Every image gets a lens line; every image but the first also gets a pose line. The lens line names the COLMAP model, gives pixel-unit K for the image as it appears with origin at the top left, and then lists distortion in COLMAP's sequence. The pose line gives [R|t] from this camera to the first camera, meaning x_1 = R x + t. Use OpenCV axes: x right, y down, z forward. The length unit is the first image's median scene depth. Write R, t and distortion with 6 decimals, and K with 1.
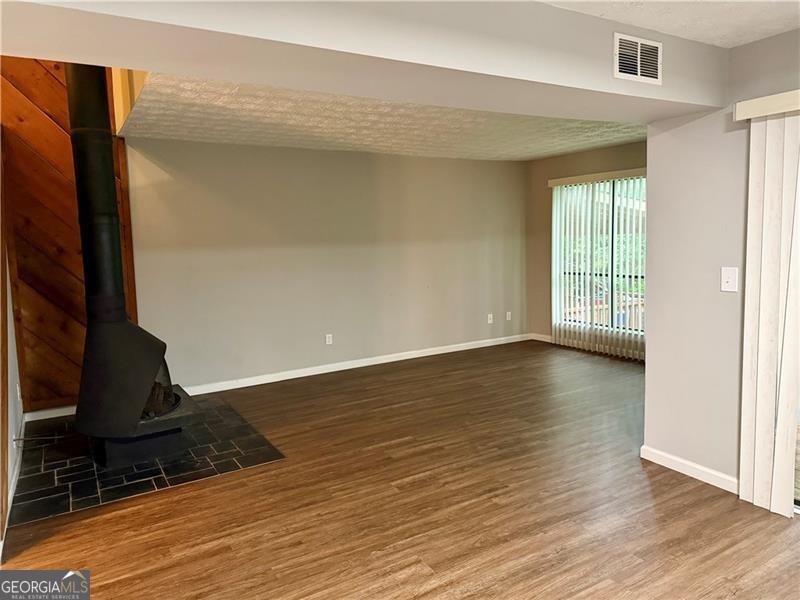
lens RADIAL K [[561.4, 0, 400.7], [0, 561.4, 294.0], [0, 0, 1]] dist [0.064065, -0.076187]
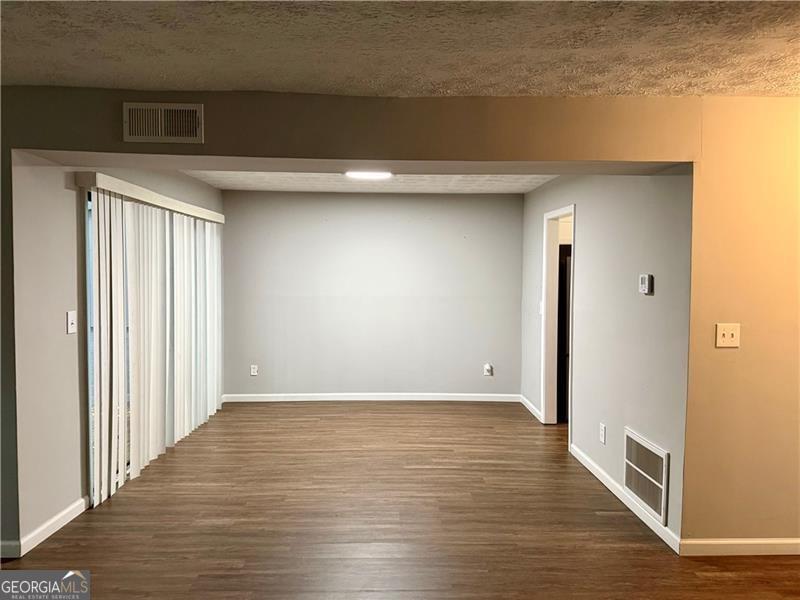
lens RADIAL K [[561.4, 0, 401.8], [0, 561.4, 296.8], [0, 0, 1]] dist [0.064065, -0.076187]
pose [[-0.864596, 0.001099, 0.502466, -0.435422], [0.070610, 0.990340, 0.119332, -0.132500], [-0.497481, 0.138653, -0.856322, 1.332458]]
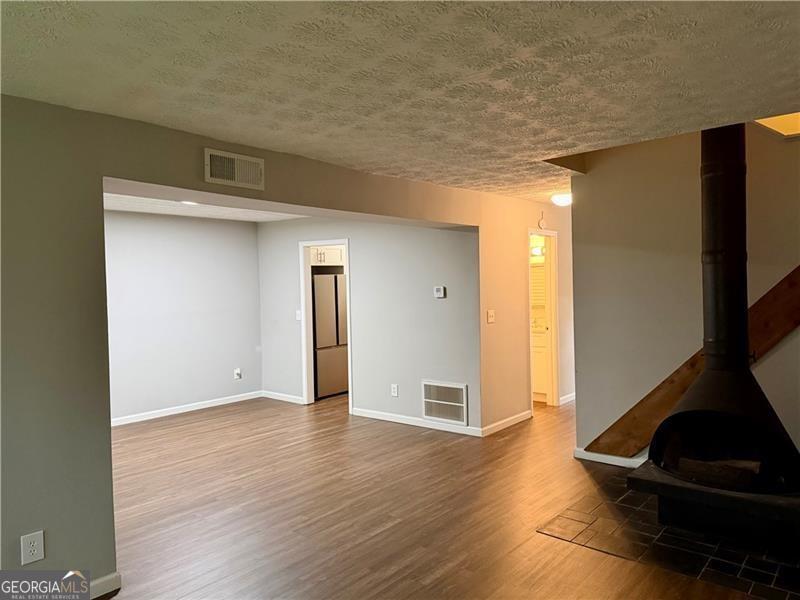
lens RADIAL K [[561.4, 0, 399.9], [0, 561.4, 298.1], [0, 0, 1]] dist [0.064065, -0.076187]
pose [[-0.948310, 0.057584, -0.312076, 0.270478], [0.015402, 0.990592, 0.135980, -0.210943], [0.316970, 0.124144, -0.940275, 1.772955]]
